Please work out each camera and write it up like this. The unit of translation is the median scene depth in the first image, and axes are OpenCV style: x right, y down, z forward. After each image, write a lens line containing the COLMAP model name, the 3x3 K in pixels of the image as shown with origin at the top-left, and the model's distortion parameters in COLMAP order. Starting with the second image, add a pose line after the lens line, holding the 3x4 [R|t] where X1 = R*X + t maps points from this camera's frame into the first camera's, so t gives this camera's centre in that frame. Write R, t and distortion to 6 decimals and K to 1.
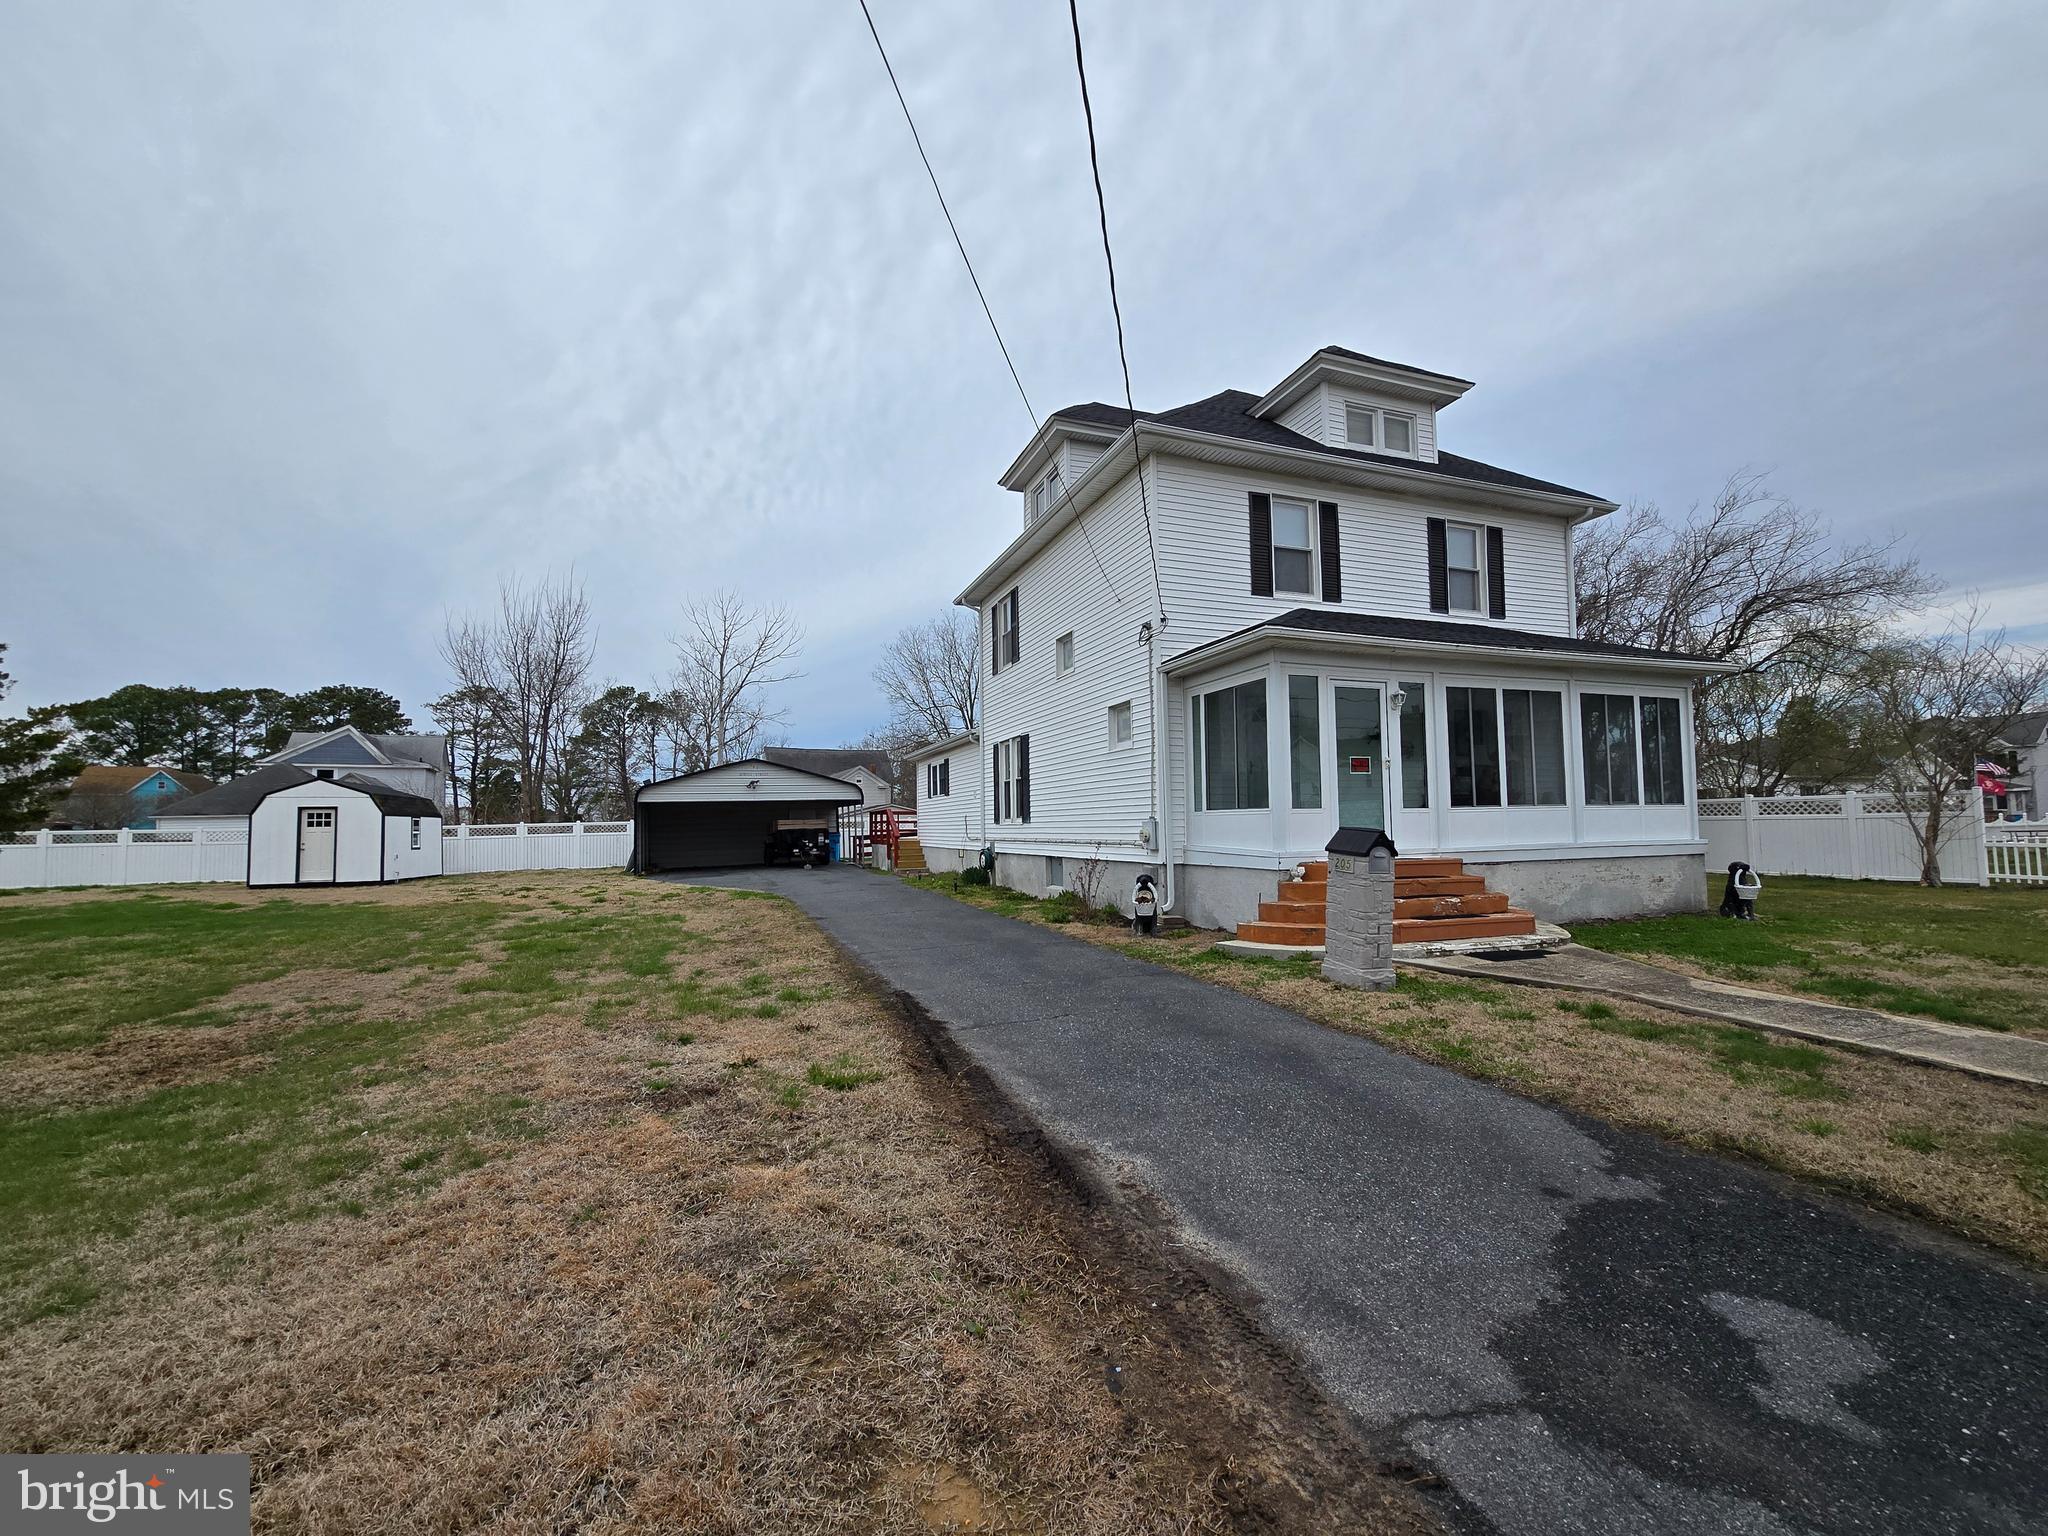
lens RADIAL K [[837.9, 0, 1026.3], [0, 837.9, 787.1], [0, 0, 1]] dist [-0.002555, 0.000328]
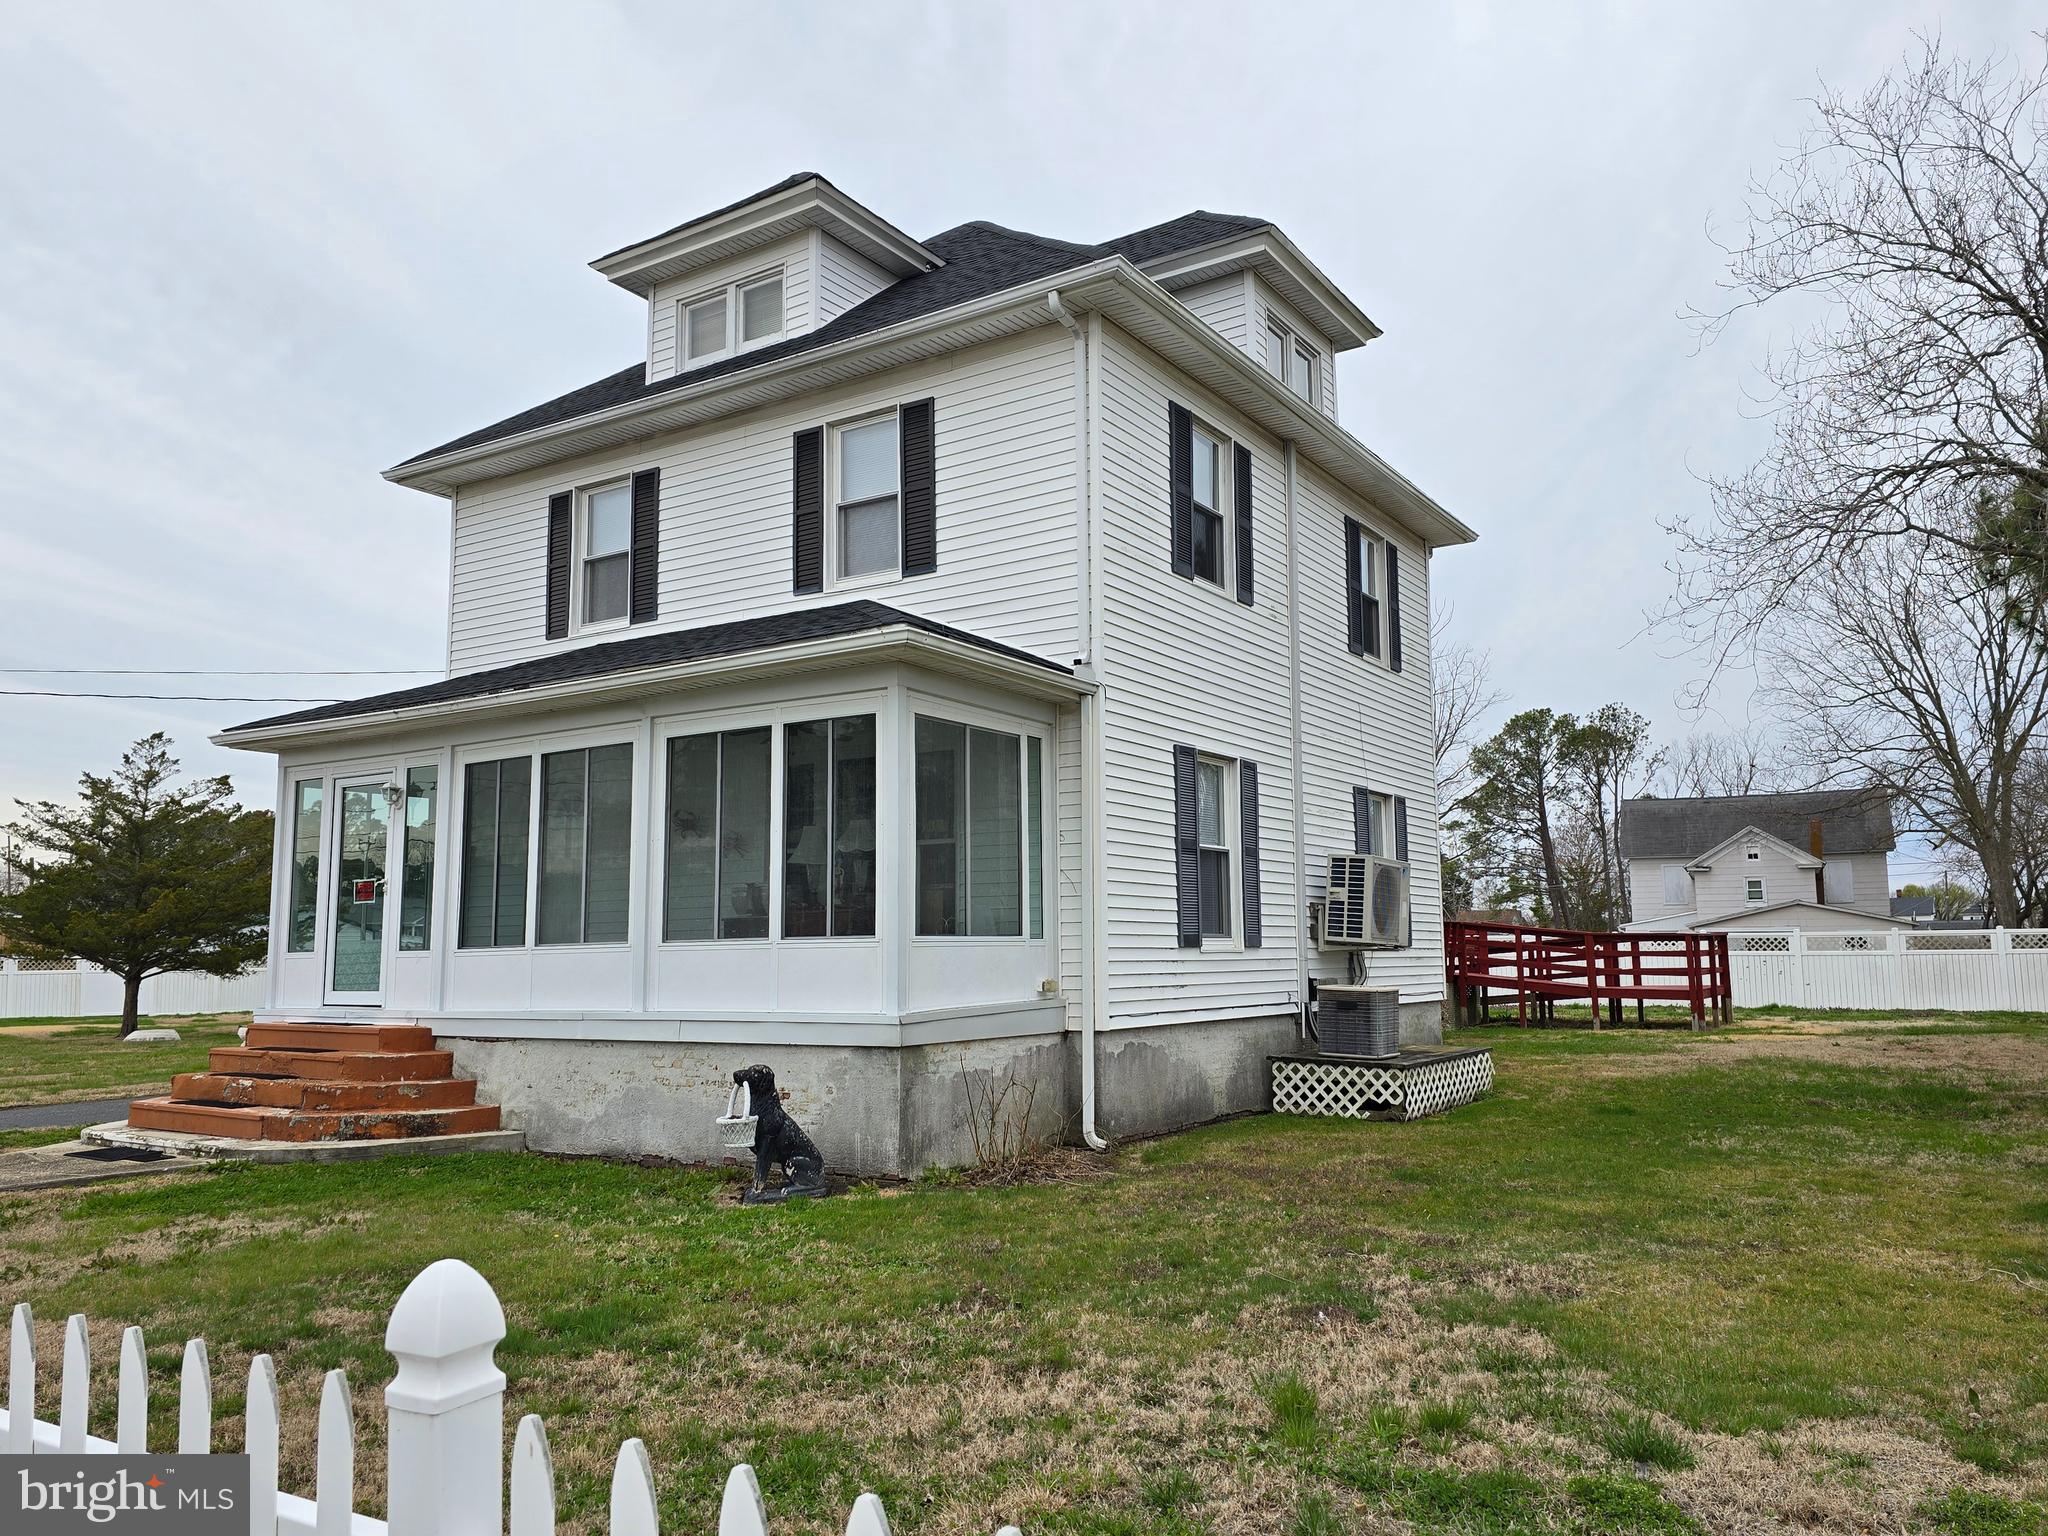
lens RADIAL K [[1486.5, 0, 1037.8], [0, 1486.5, 770.7], [0, 0, 1]] dist [0.069989, -0.065884]
pose [[0.603021, -0.089276, -0.792714, 1.451732], [0.038212, 0.995810, -0.083080, 0.000172], [0.796809, 0.019808, 0.603906, 0.548924]]
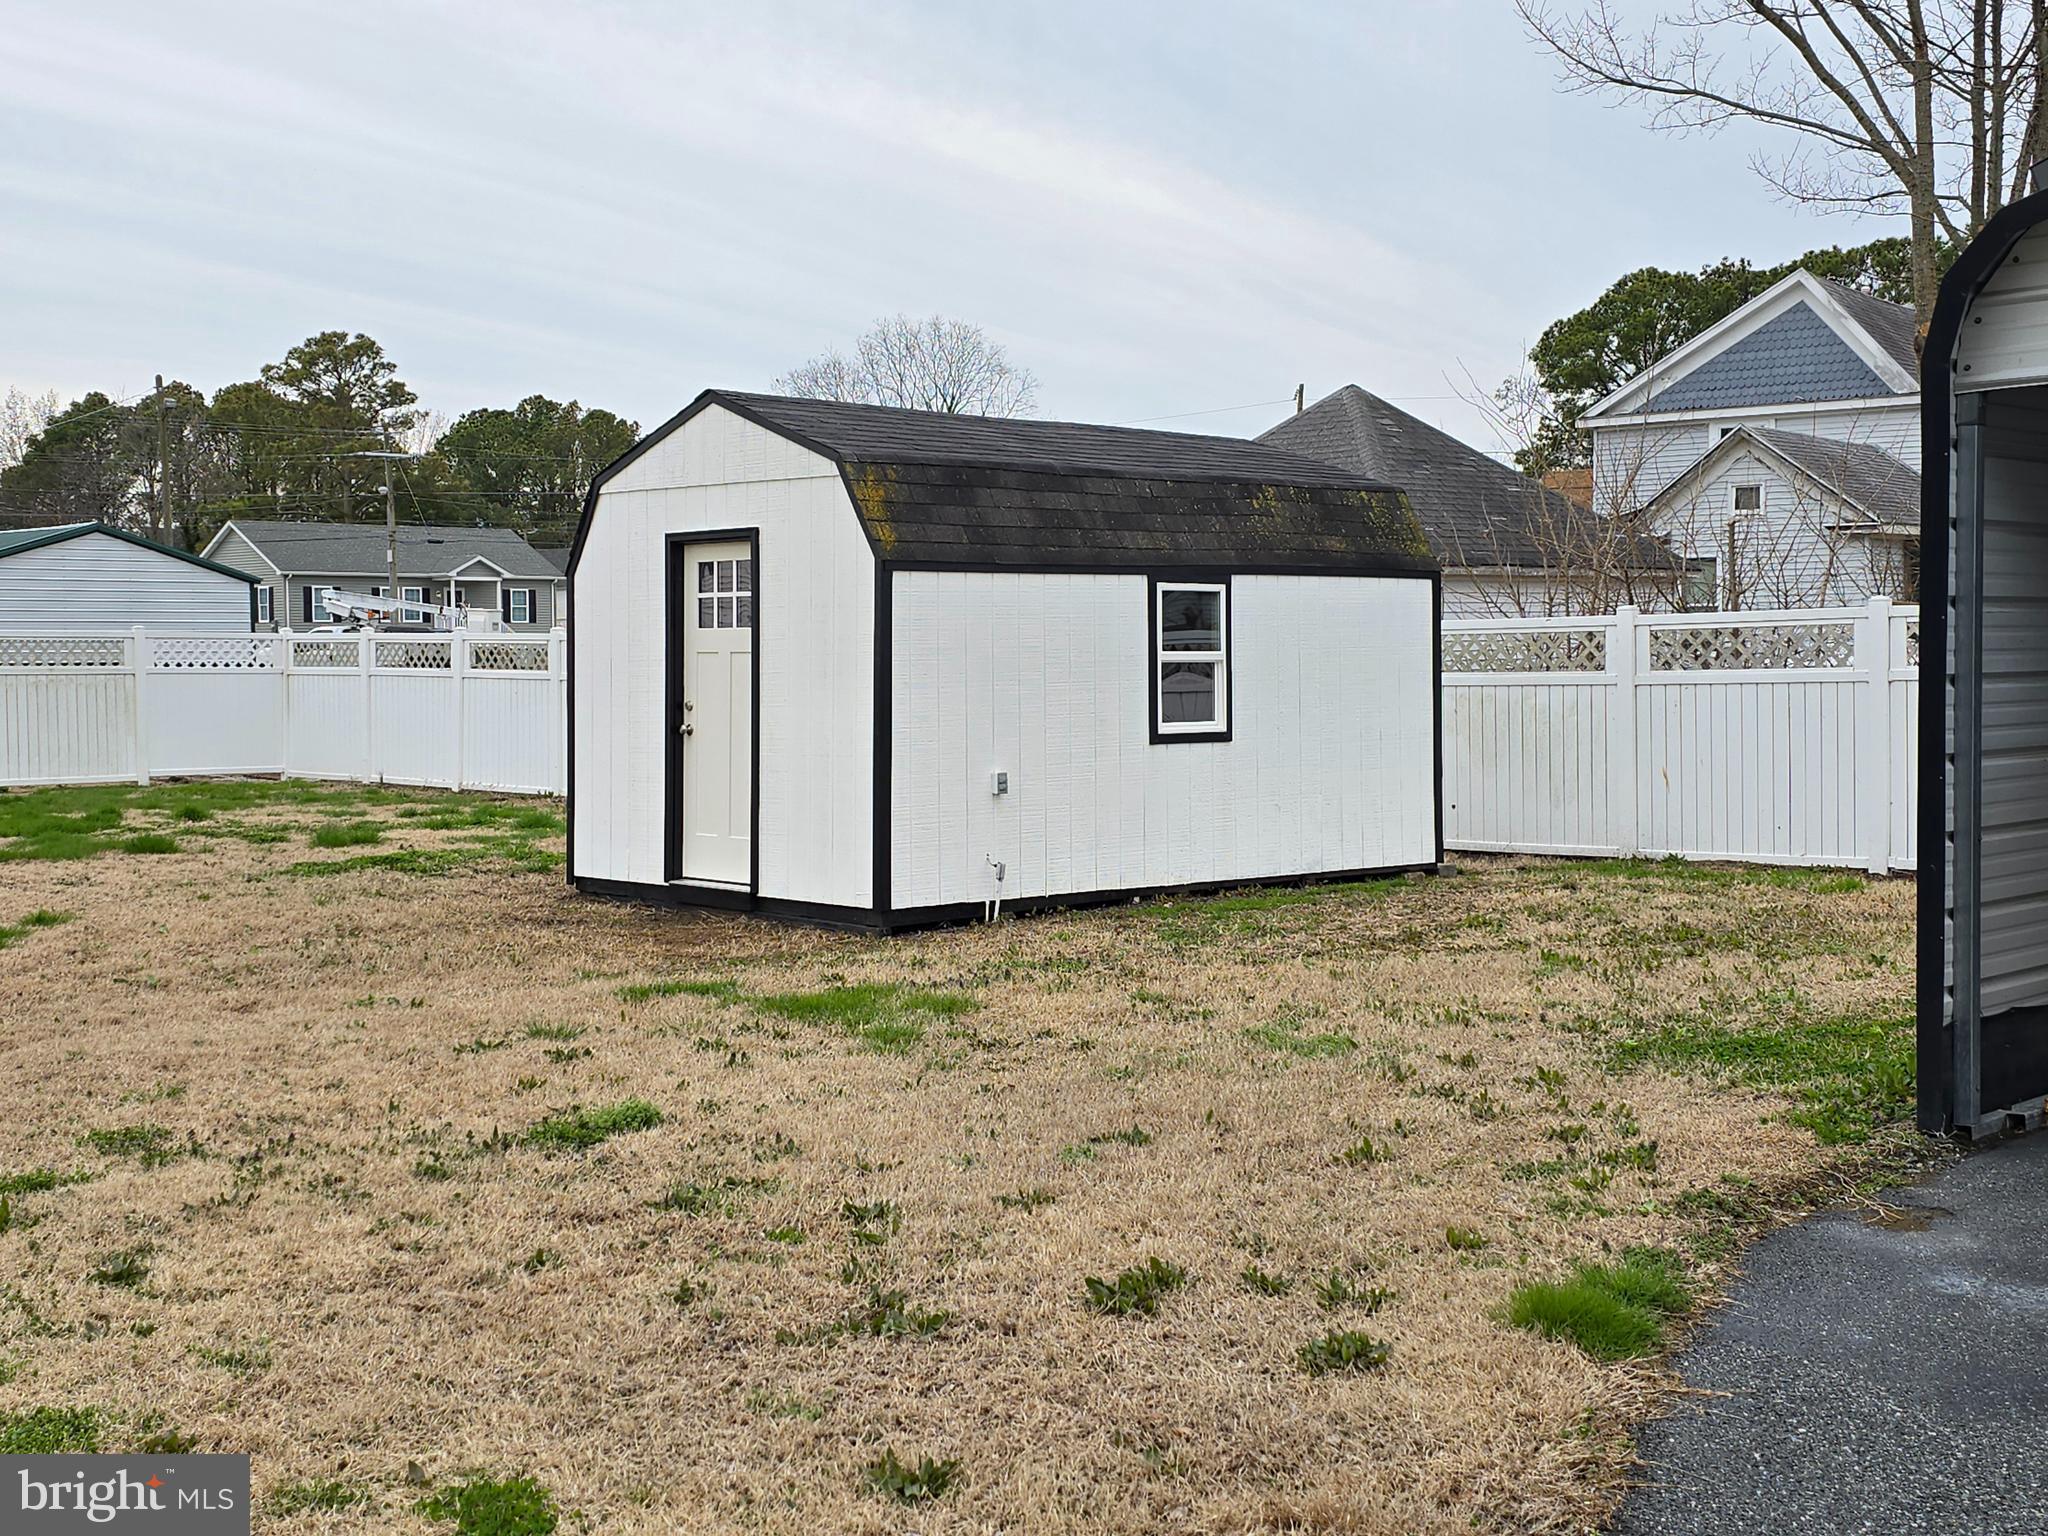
lens RADIAL K [[2436.8, 0, 1024.0], [0, 2436.8, 768.0], [0, 0, 1]] dist [0.198158, -0.454399]
pose [[0.418409, 0.058915, -0.906346, -0.486795], [0.042291, 0.995548, 0.084237, 0.064887], [0.907274, -0.073576, 0.414054, 1.546277]]
